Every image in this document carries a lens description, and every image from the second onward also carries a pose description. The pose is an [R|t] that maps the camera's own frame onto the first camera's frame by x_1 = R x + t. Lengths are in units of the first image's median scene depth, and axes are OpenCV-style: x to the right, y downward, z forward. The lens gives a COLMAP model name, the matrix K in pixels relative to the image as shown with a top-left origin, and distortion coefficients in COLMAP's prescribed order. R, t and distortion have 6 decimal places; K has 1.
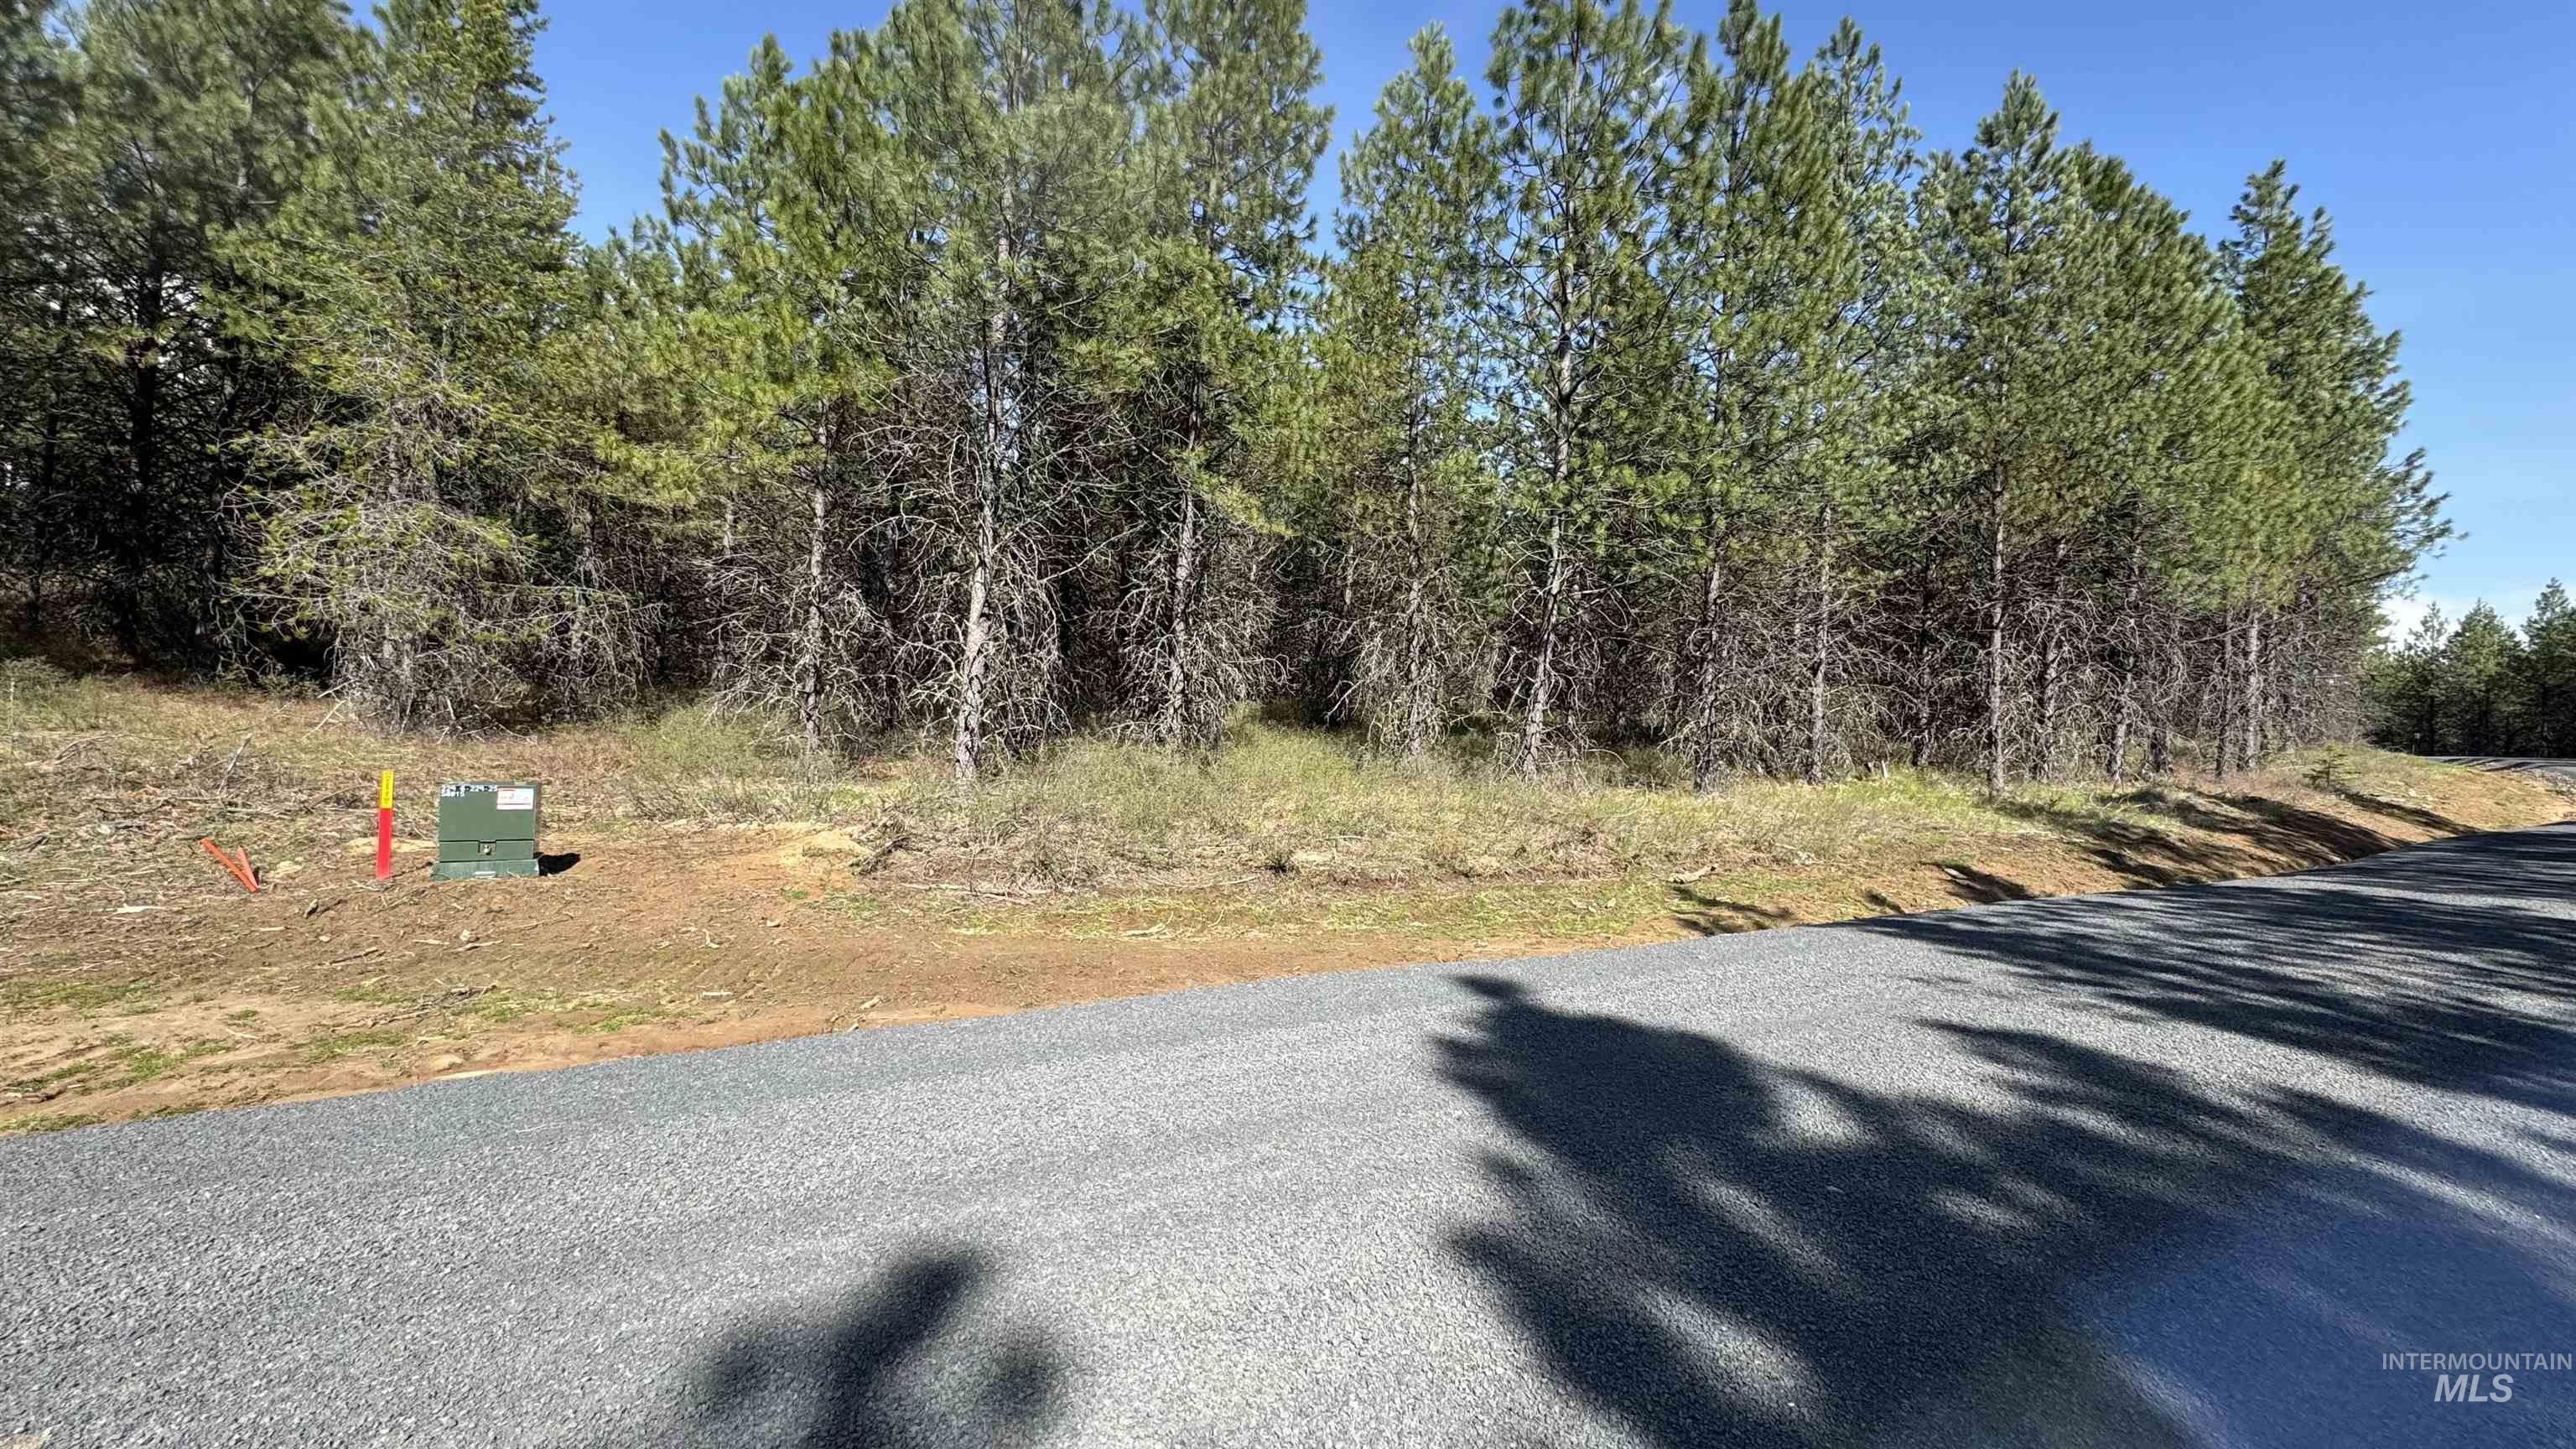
lens RADIAL K [[1020.9, 0, 1280.8], [0, 1020.9, 717.6], [0, 0, 1]] dist [-0.000277, 0.000470]
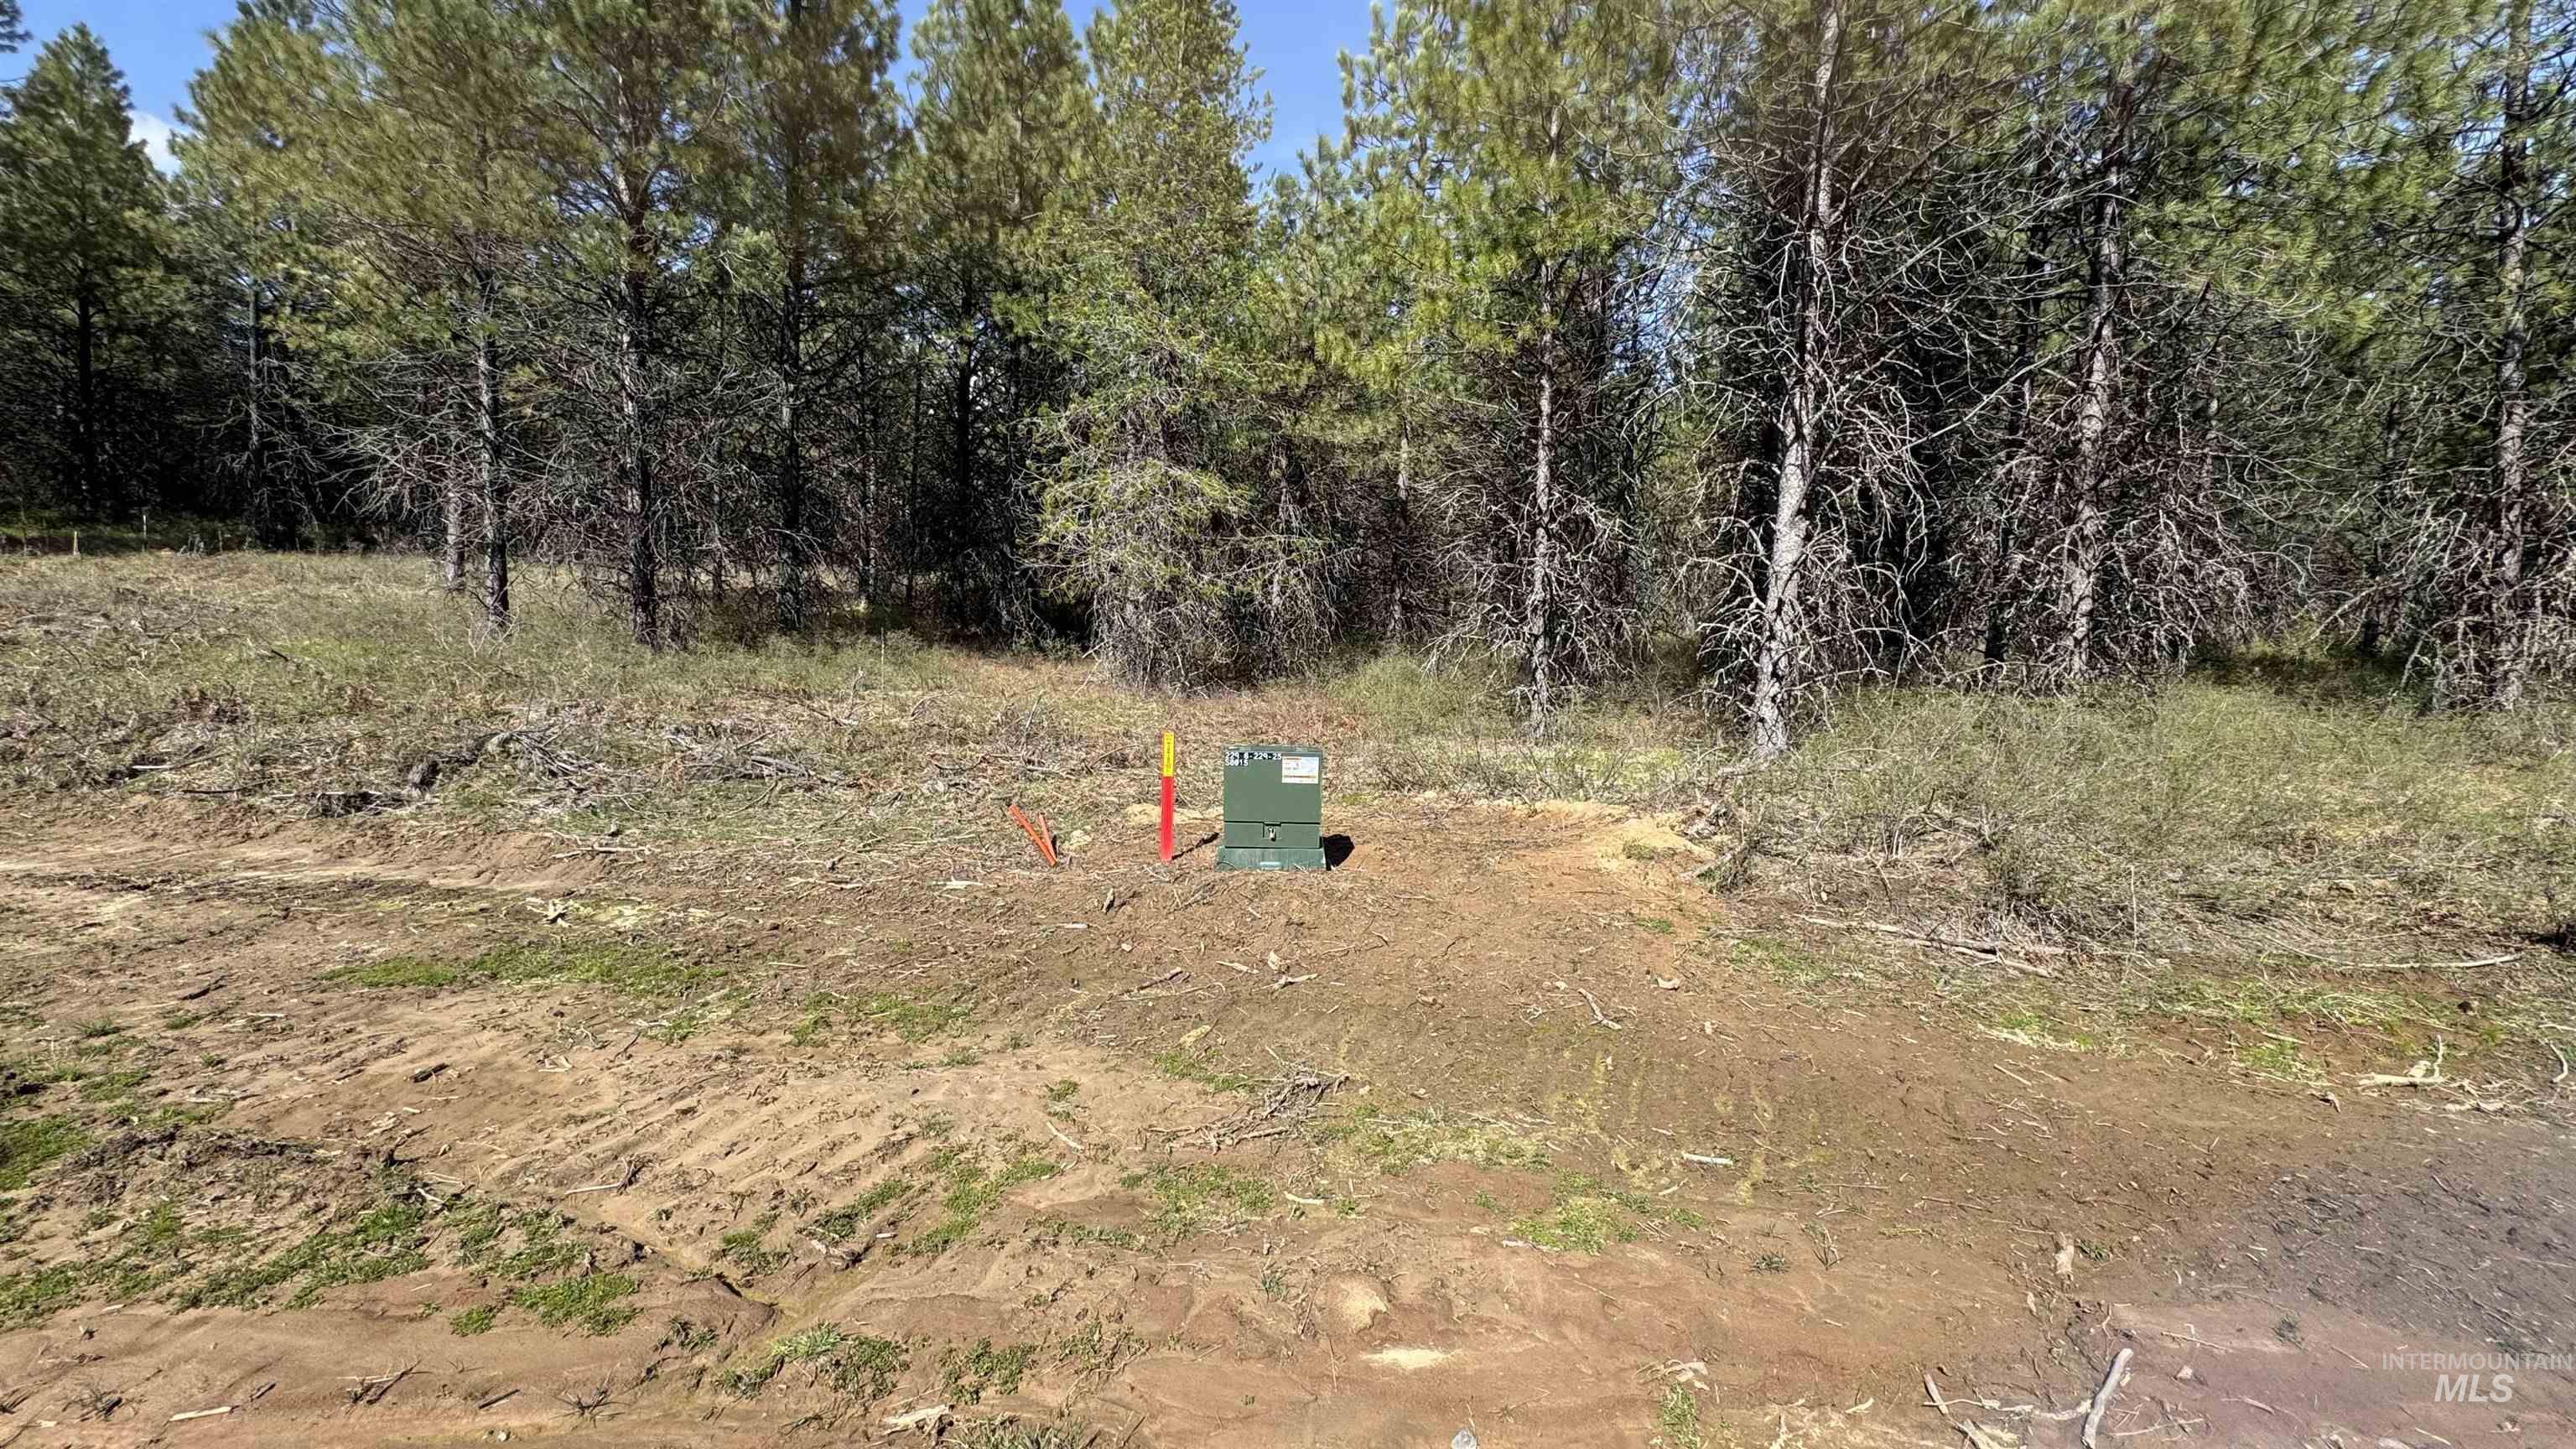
lens RADIAL K [[1020.9, 0, 1280.8], [0, 1020.9, 717.6], [0, 0, 1]] dist [-0.000277, 0.000470]
pose [[0.853071, 0.003790, -0.521781, -0.230561], [0.018943, 0.999090, 0.038226, 0.006840], [0.521451, -0.042493, 0.852222, 0.216540]]
